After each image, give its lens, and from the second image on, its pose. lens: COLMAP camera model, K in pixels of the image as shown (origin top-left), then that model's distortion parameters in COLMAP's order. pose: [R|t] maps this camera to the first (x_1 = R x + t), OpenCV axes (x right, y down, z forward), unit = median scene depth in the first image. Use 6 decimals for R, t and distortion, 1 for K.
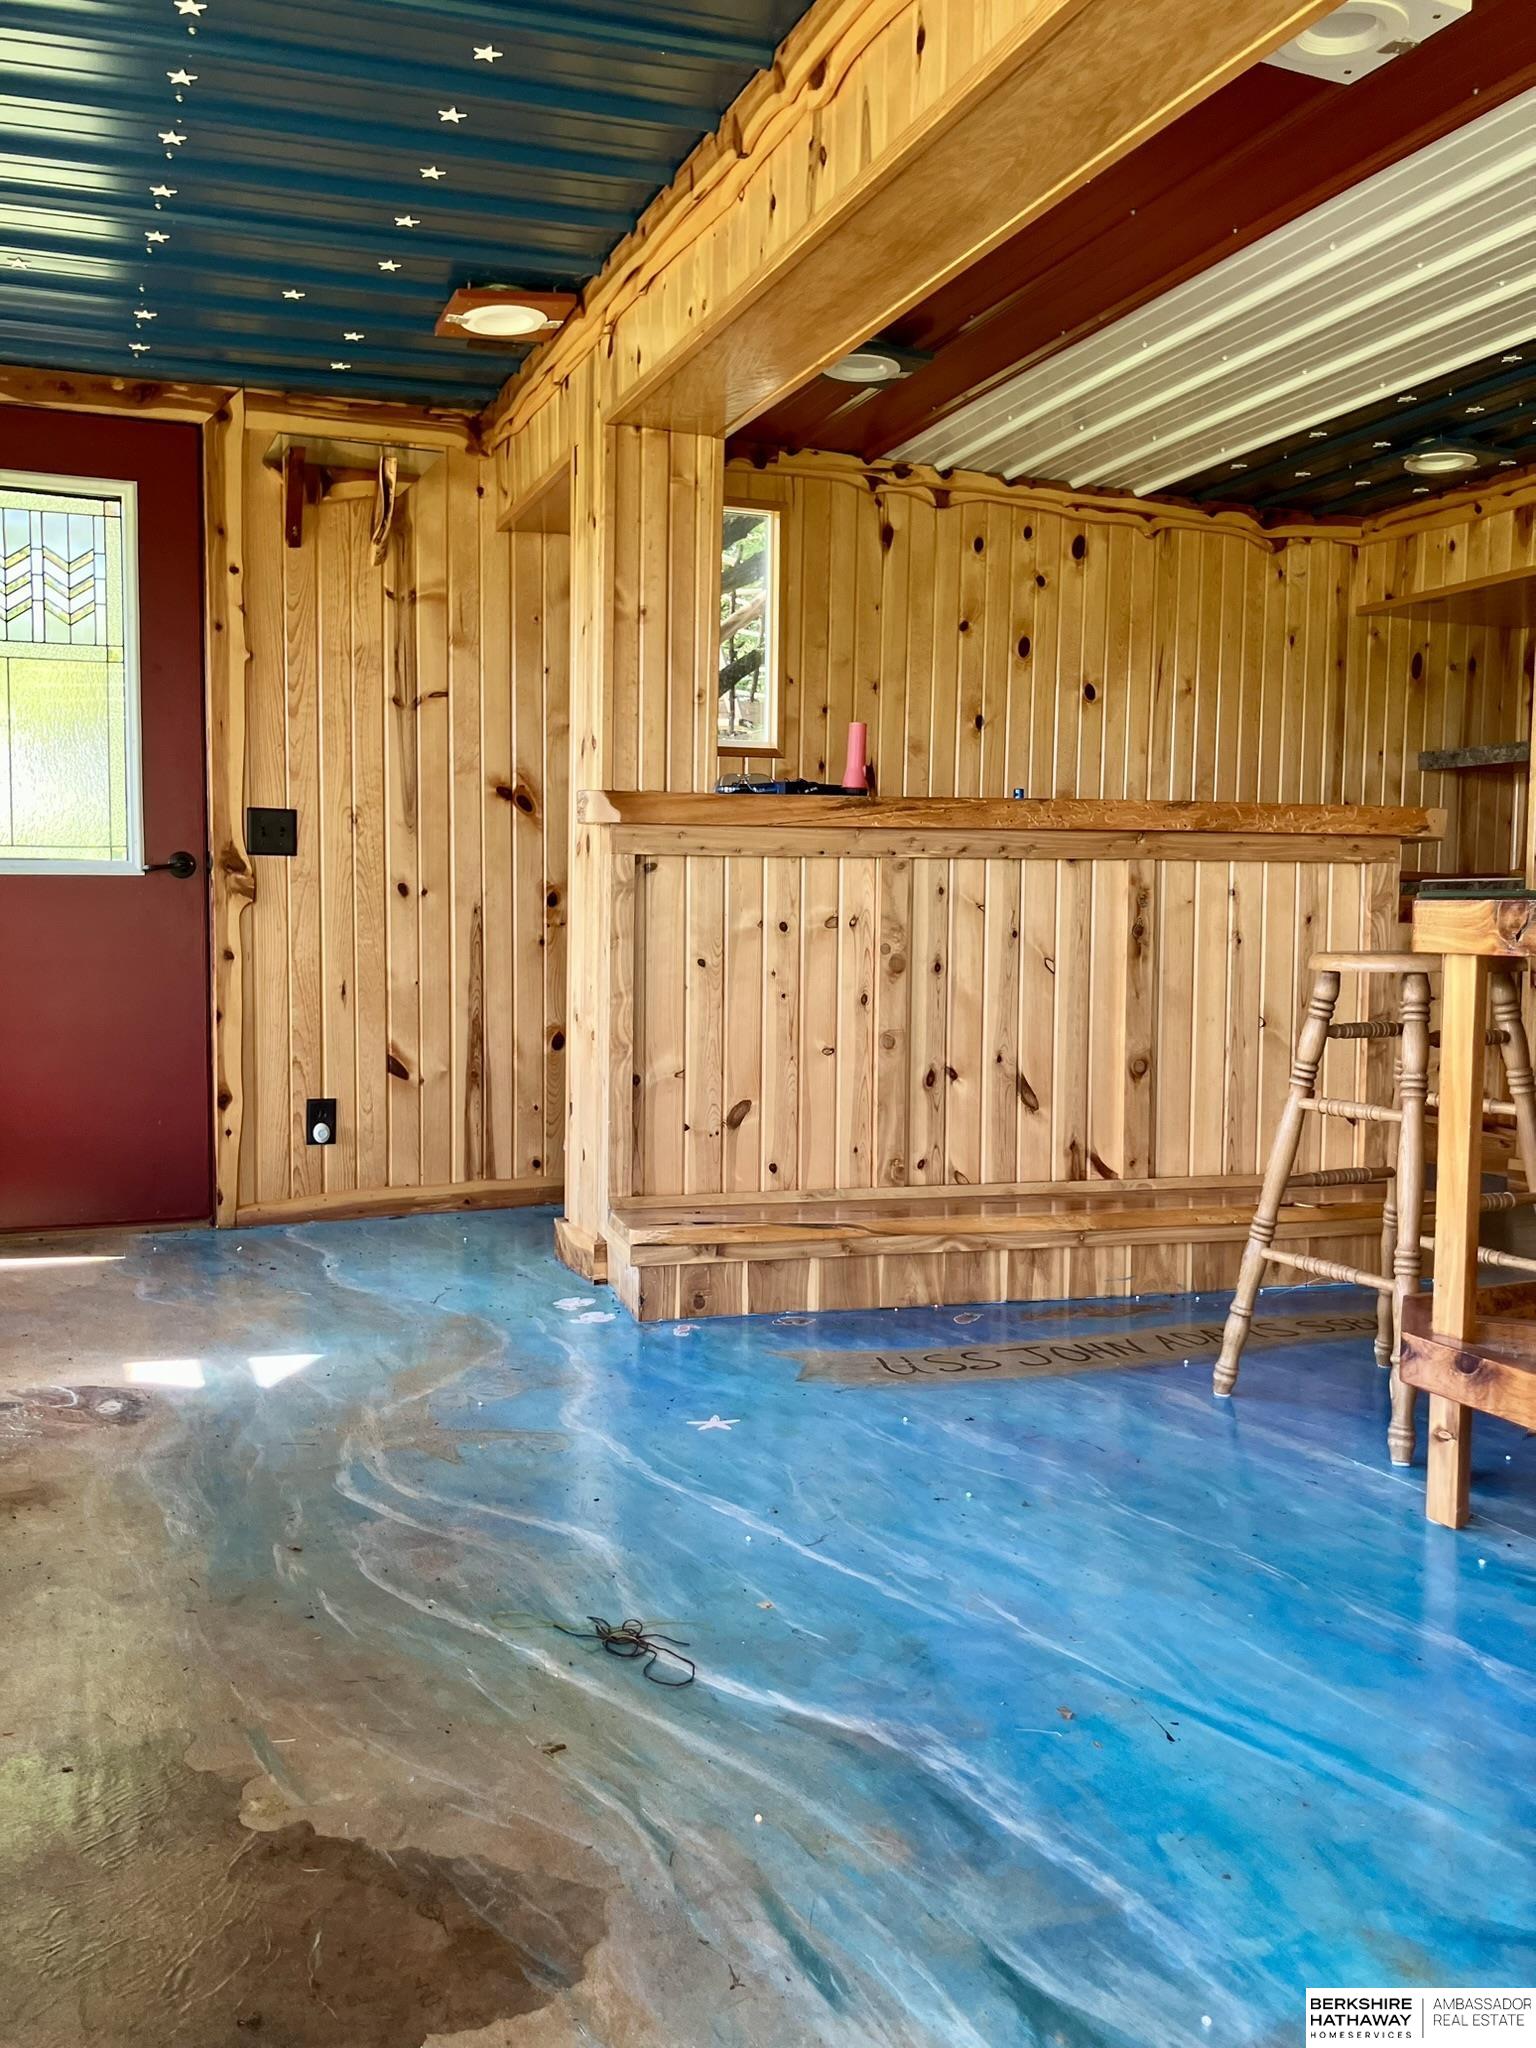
lens RADIAL K [[1674.1, 0, 768.0], [0, 1674.1, 1024.0], [0, 0, 1]] dist [0.005257, -0.014903]
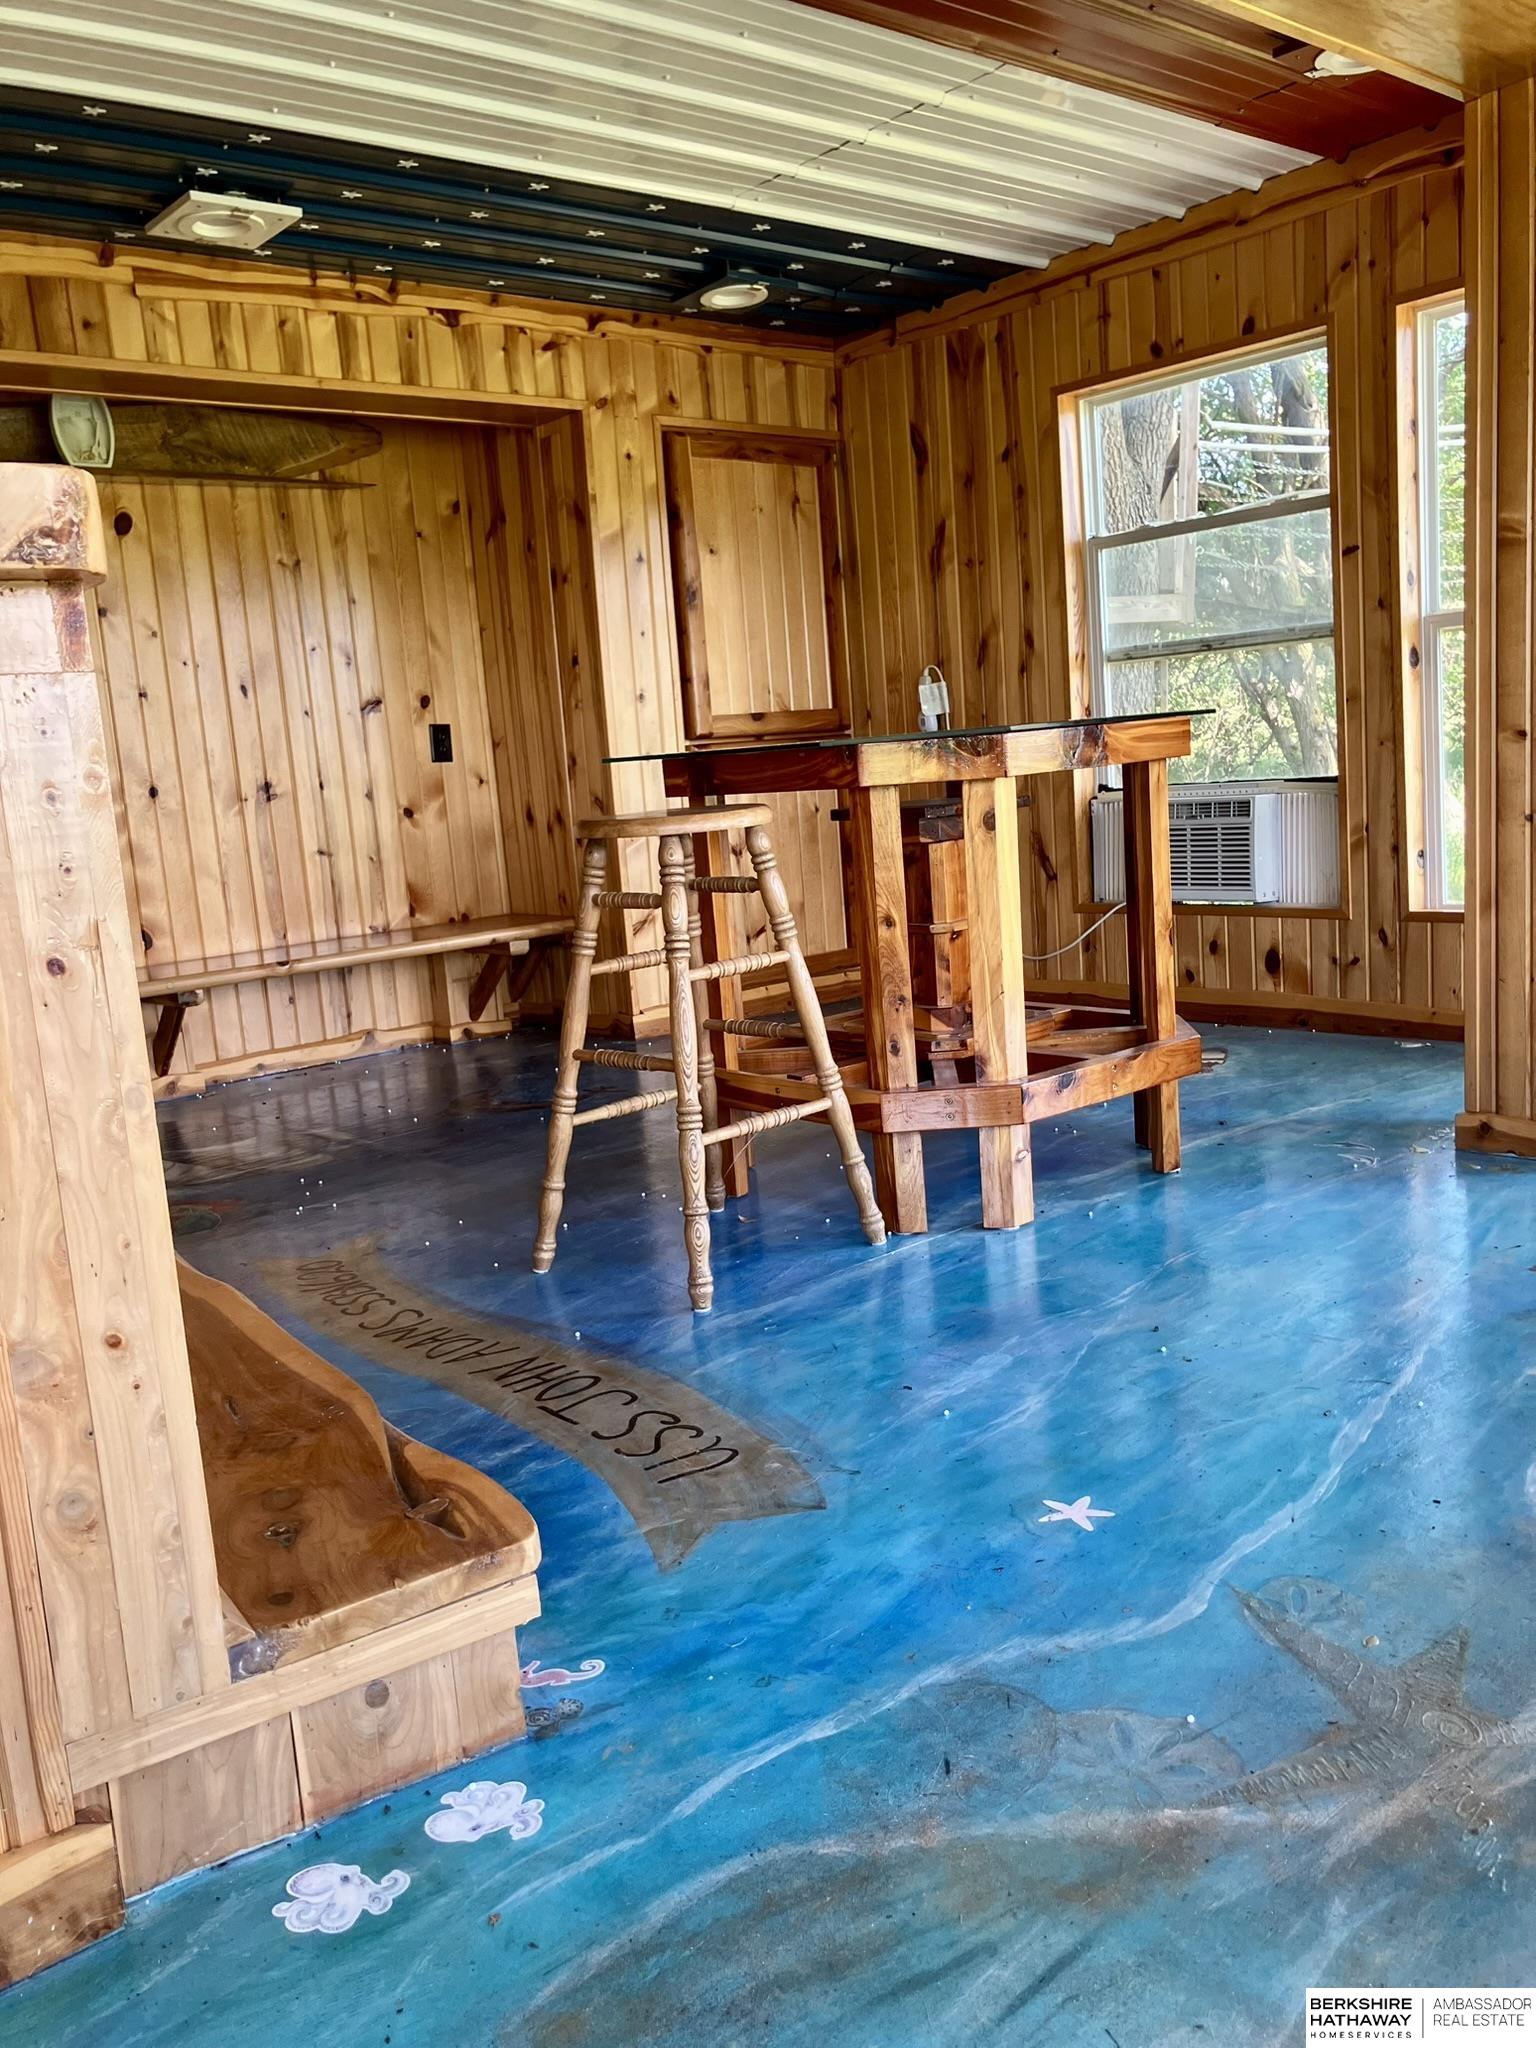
lens RADIAL K [[1715.4, 0, 768.0], [0, 1715.4, 1024.0], [0, 0, 1]] dist [0.002112, 0.003480]
pose [[-0.316817, -0.144912, 0.937351, -0.580677], [0.132273, 0.971852, 0.194953, -0.103445], [-0.939218, 0.185751, -0.288732, 1.194667]]
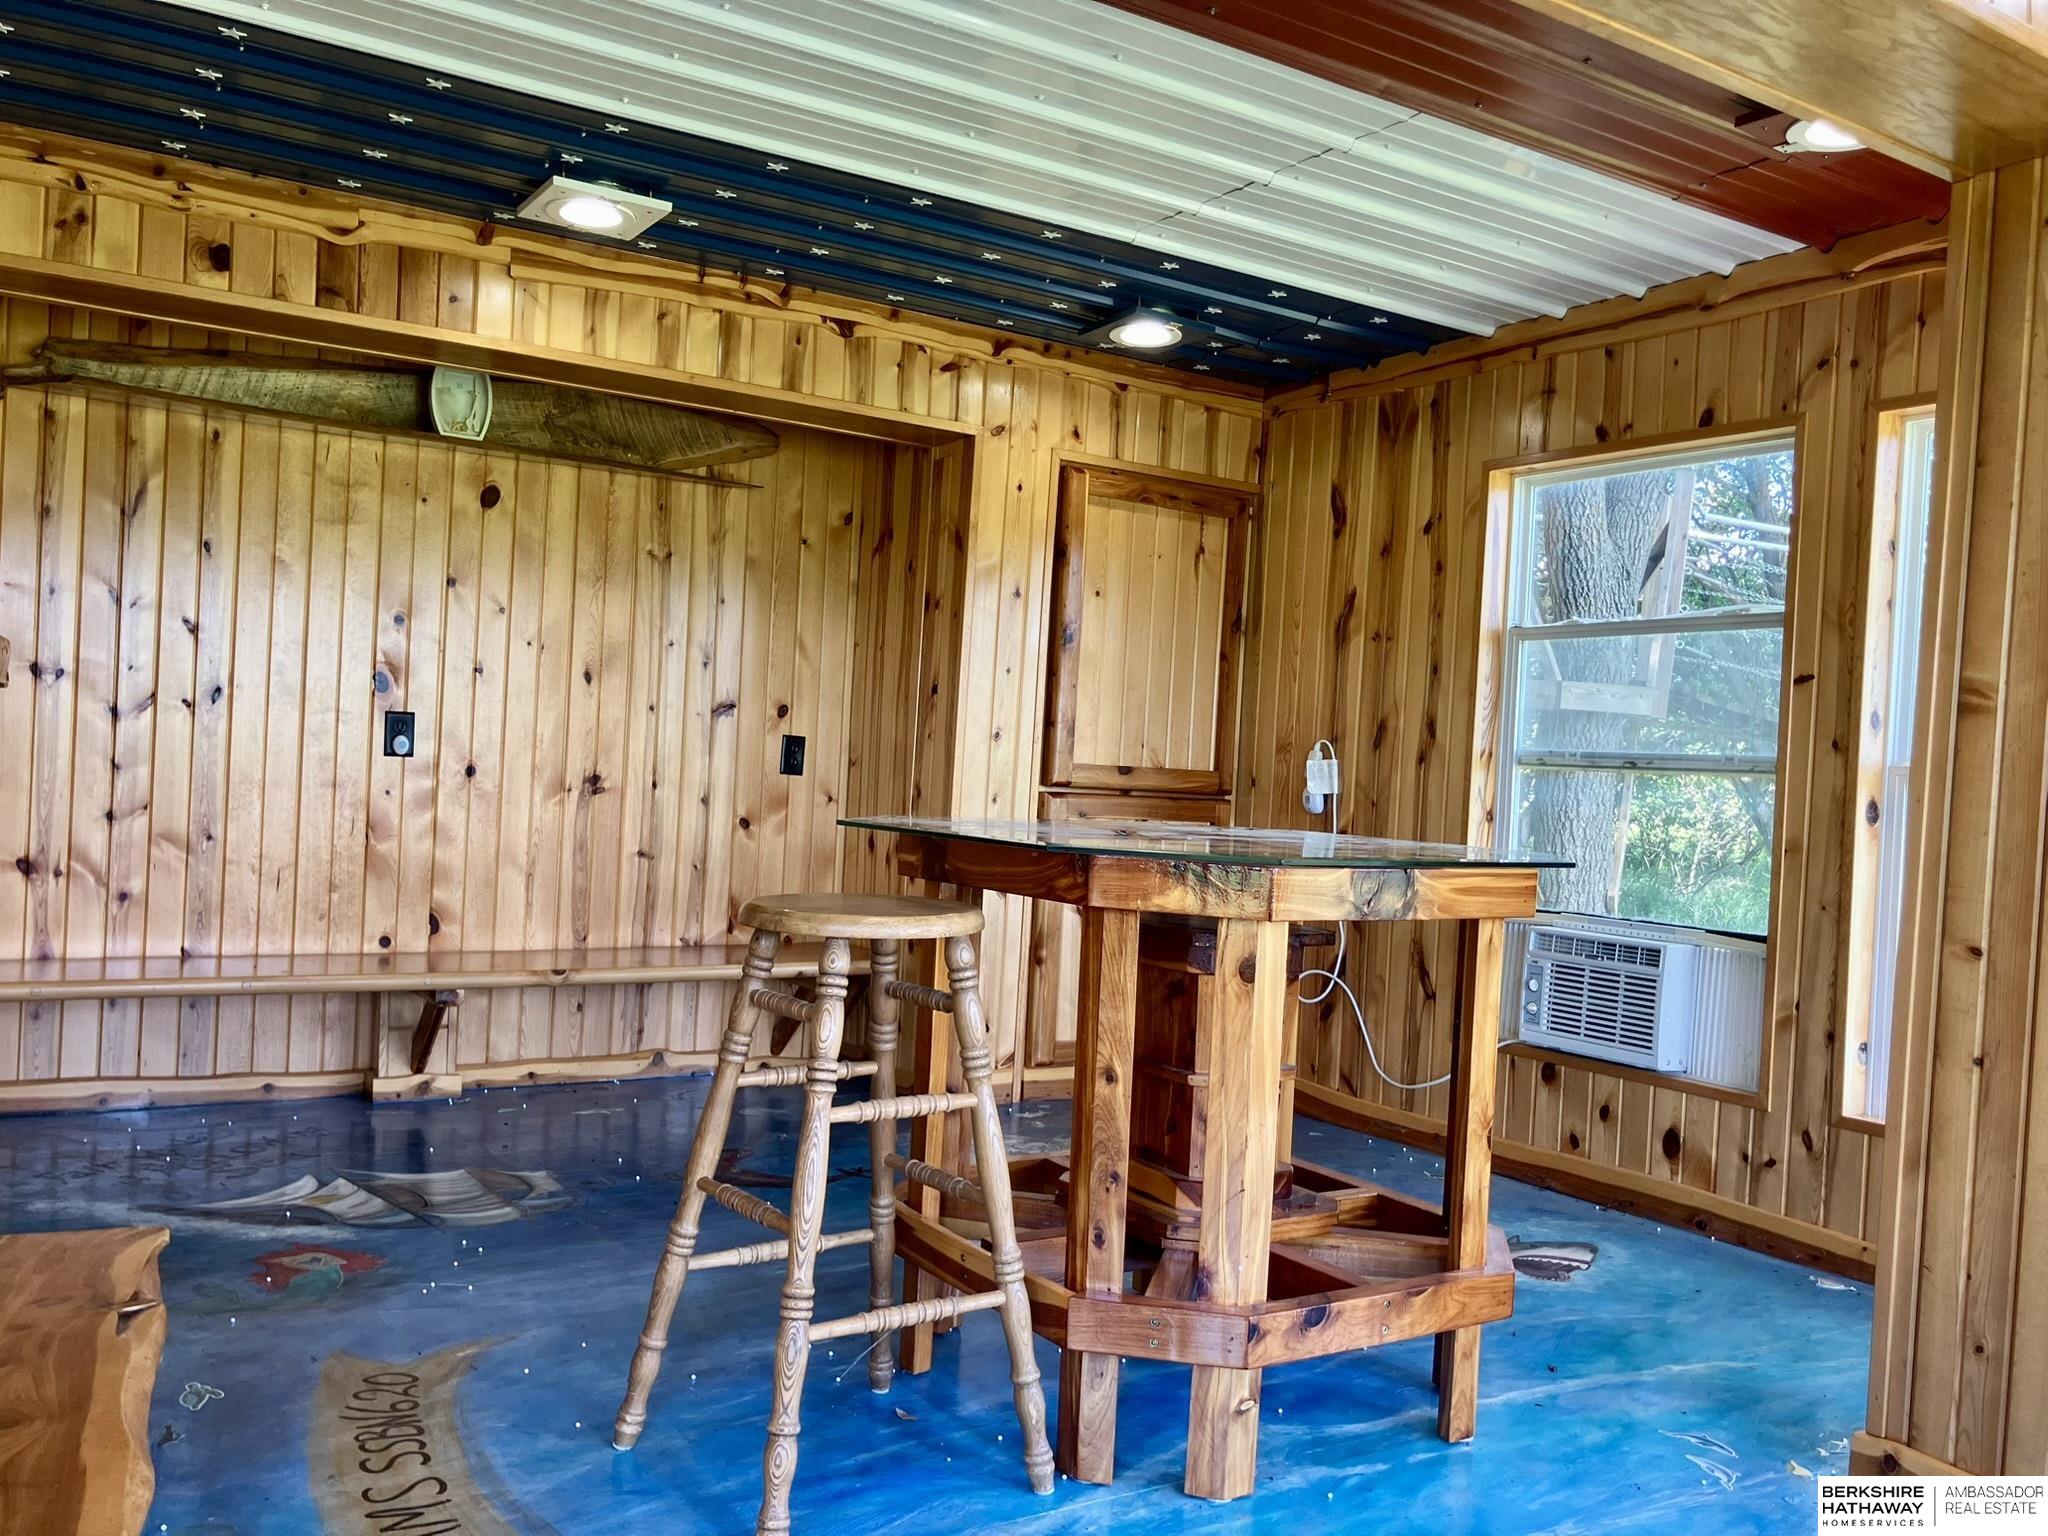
lens RADIAL K [[1674.1, 0, 1024.0], [0, 1674.1, 768.0], [0, 0, 1]] dist [0.005257, -0.014903]
pose [[-0.172116, -0.034193, 0.984483, -0.413249], [0.009310, 0.999296, 0.036335, -0.129611], [-0.985033, 0.015420, -0.171677, 1.001130]]
